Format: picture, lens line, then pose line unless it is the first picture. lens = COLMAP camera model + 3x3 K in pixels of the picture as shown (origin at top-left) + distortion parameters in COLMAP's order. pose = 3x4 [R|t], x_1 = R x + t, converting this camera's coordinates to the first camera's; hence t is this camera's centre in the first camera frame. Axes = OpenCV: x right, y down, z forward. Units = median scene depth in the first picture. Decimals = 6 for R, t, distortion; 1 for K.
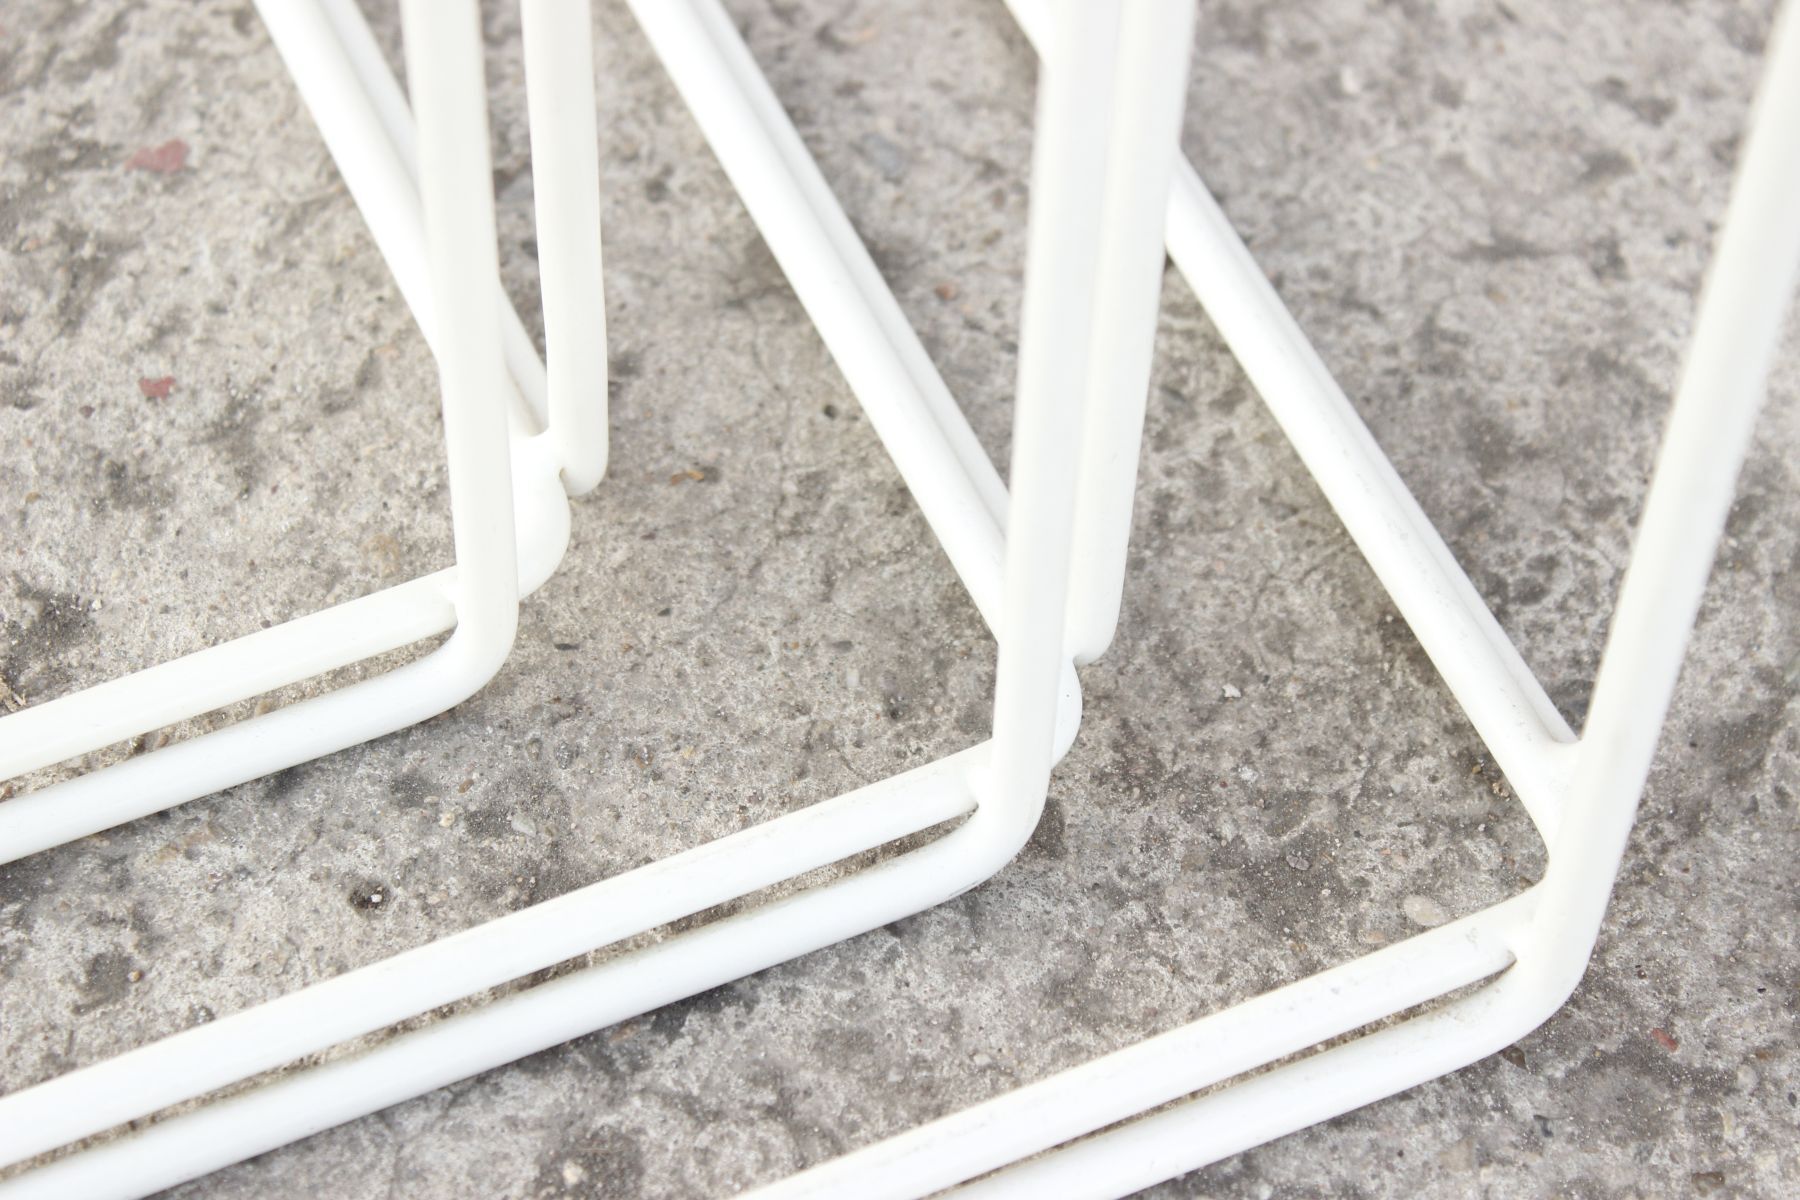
lens RADIAL K [[4197.0, 0, 888.0], [0, 4197.0, 597.2], [0, 0, 1]] dist [0.070284, 0.000000]
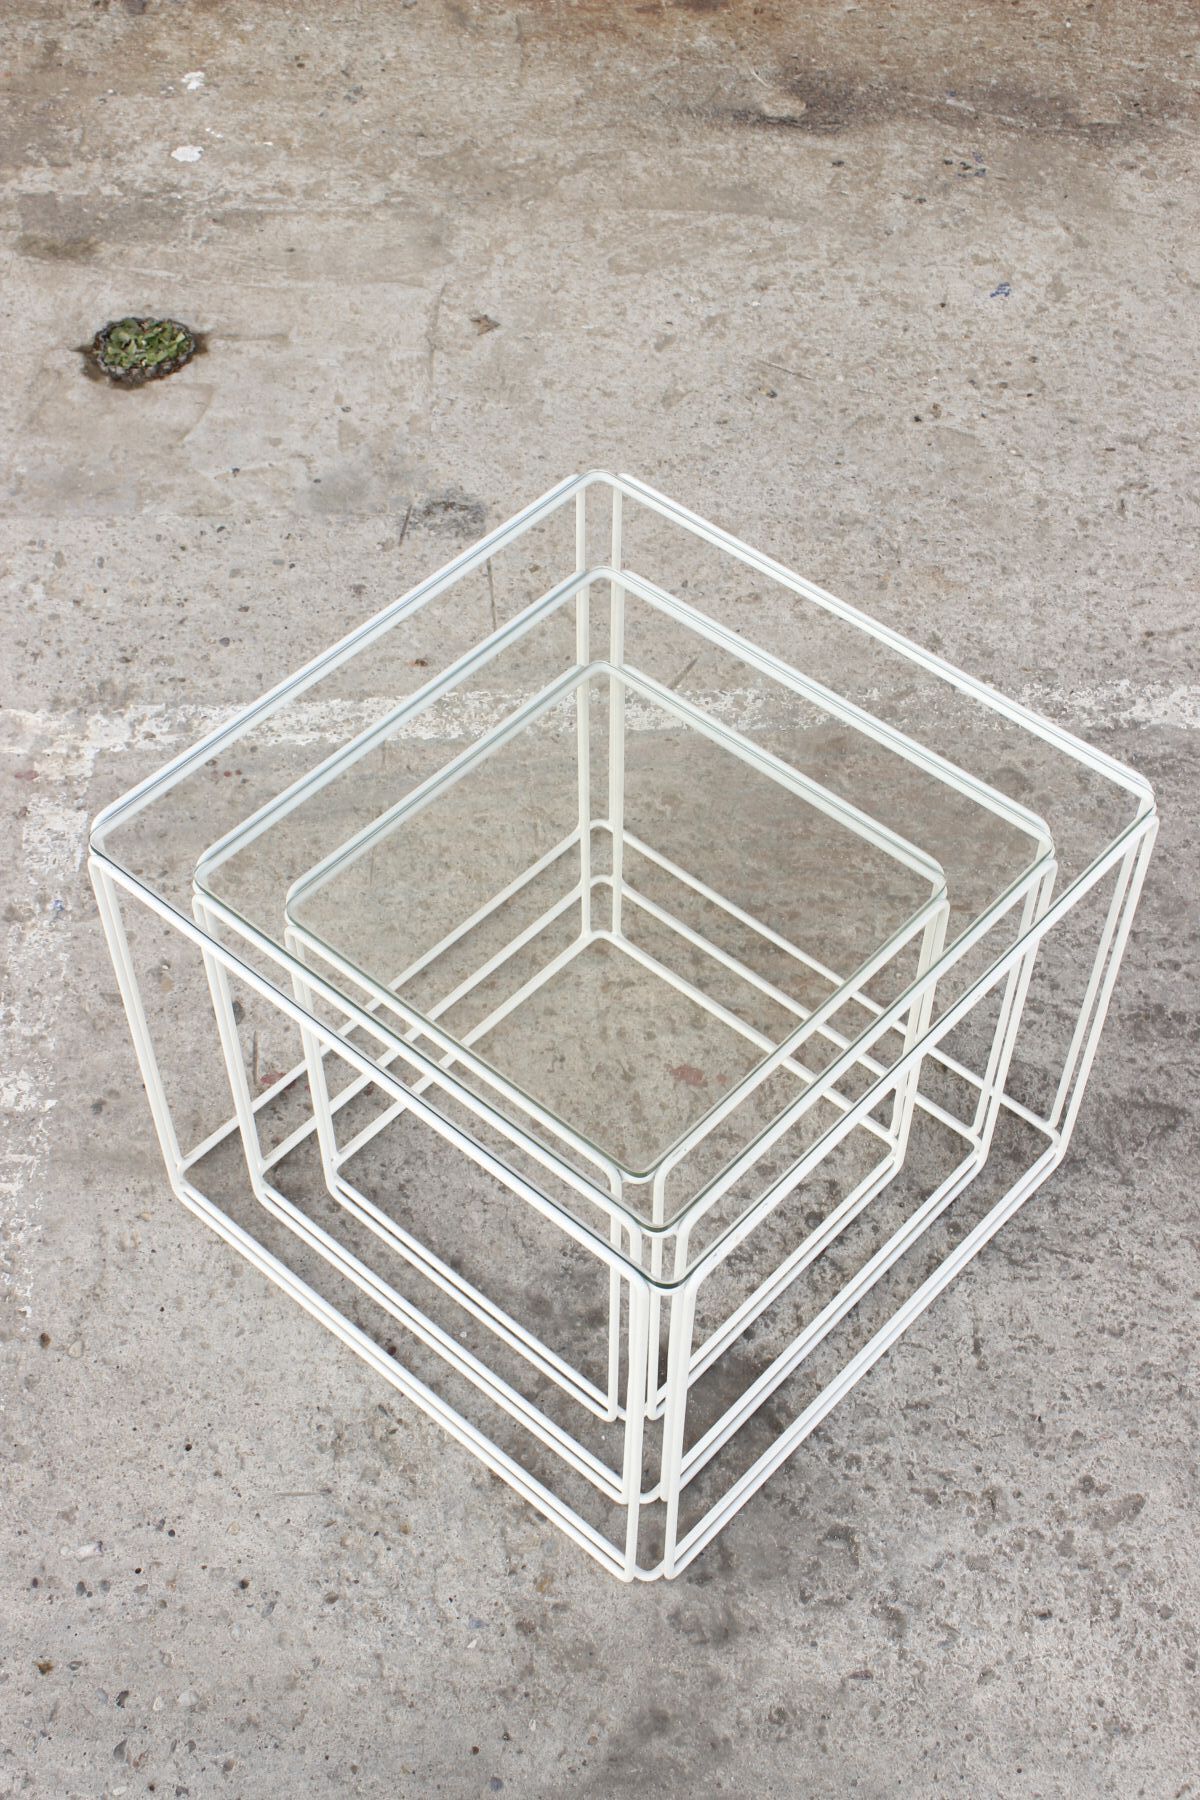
lens RADIAL K [[2270.7, 0, 611.7], [0, 2270.7, 899.9], [0, 0, 1]] dist [-0.043173, 0.000000]
pose [[0.914879, -0.325118, 0.239362, -1.207481], [0.334505, 0.942393, 0.001491, -0.528471], [-0.226058, 0.078704, 0.970929, -2.368903]]
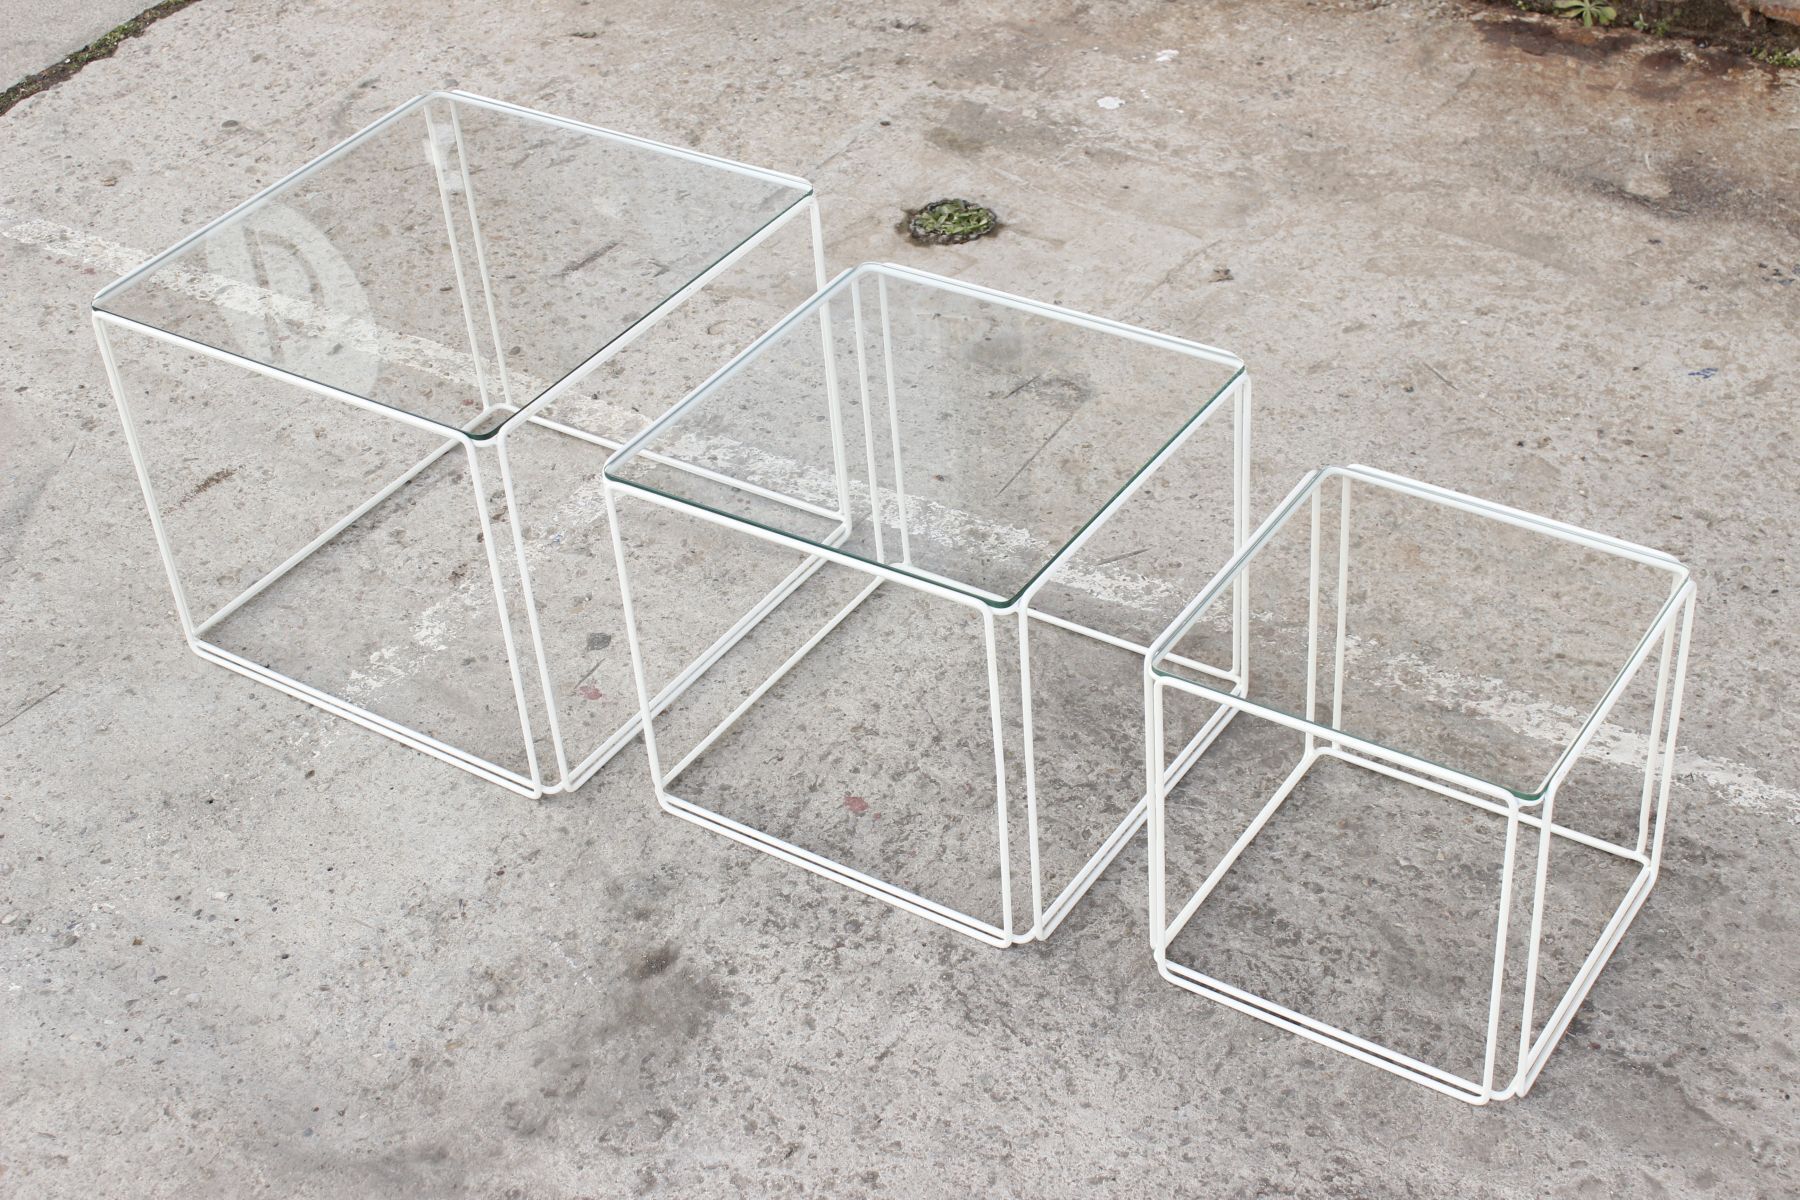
lens RADIAL K [[2580.1, 0, 900.4], [0, 2580.1, 600.7], [0, 0, 1]] dist [-0.022421, 0.000000]
pose [[0.971552, 0.044475, -0.232614, 0.842949], [-0.107870, 0.957511, -0.267462, 0.689154], [0.210835, 0.284946, 0.935069, -3.350337]]
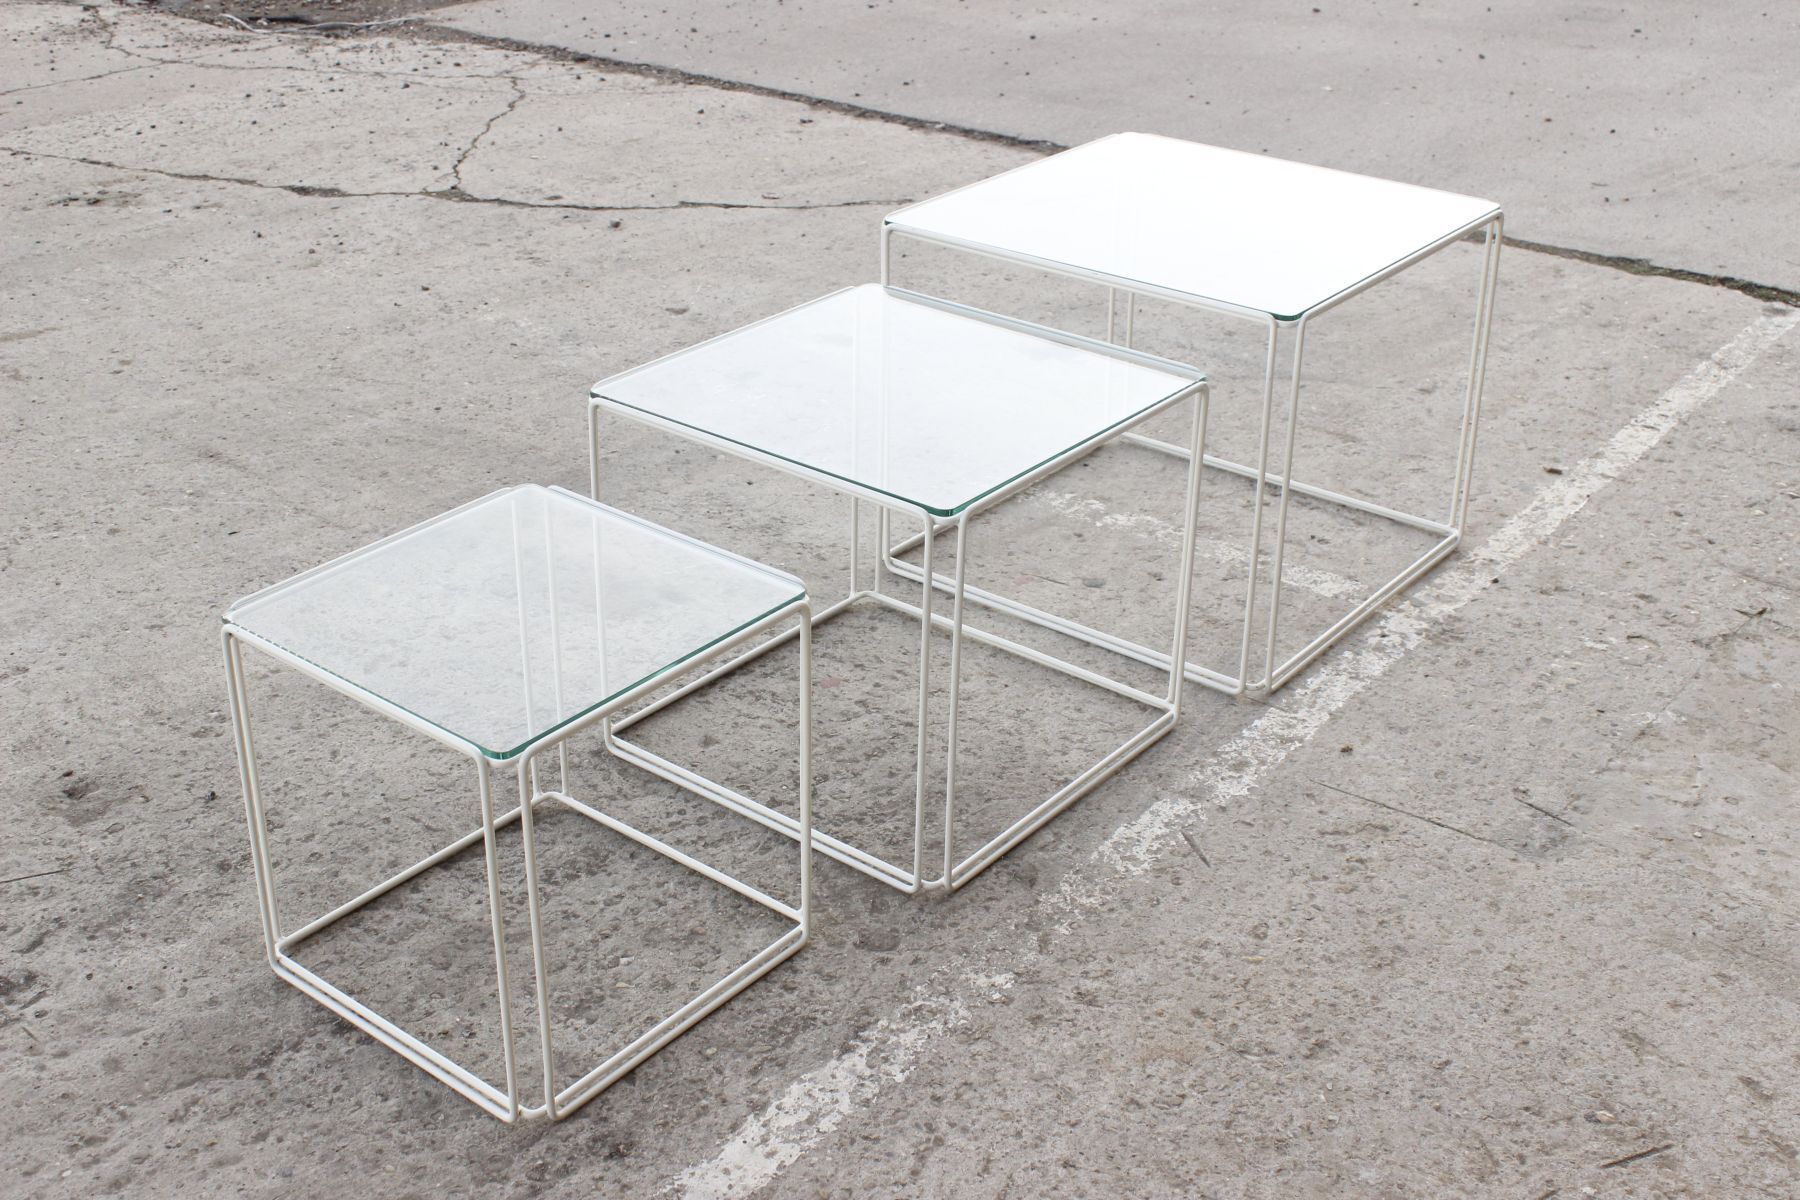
lens RADIAL K [[2097.0, 0, 906.1], [0, 2097.0, 599.6], [0, 0, 1]] dist [-0.062797, 0.000000]
pose [[-0.292168, 0.396598, -0.870257, 3.285371], [-0.785137, 0.420112, 0.455046, -2.344267], [0.546076, 0.816220, 0.188641, 0.293218]]
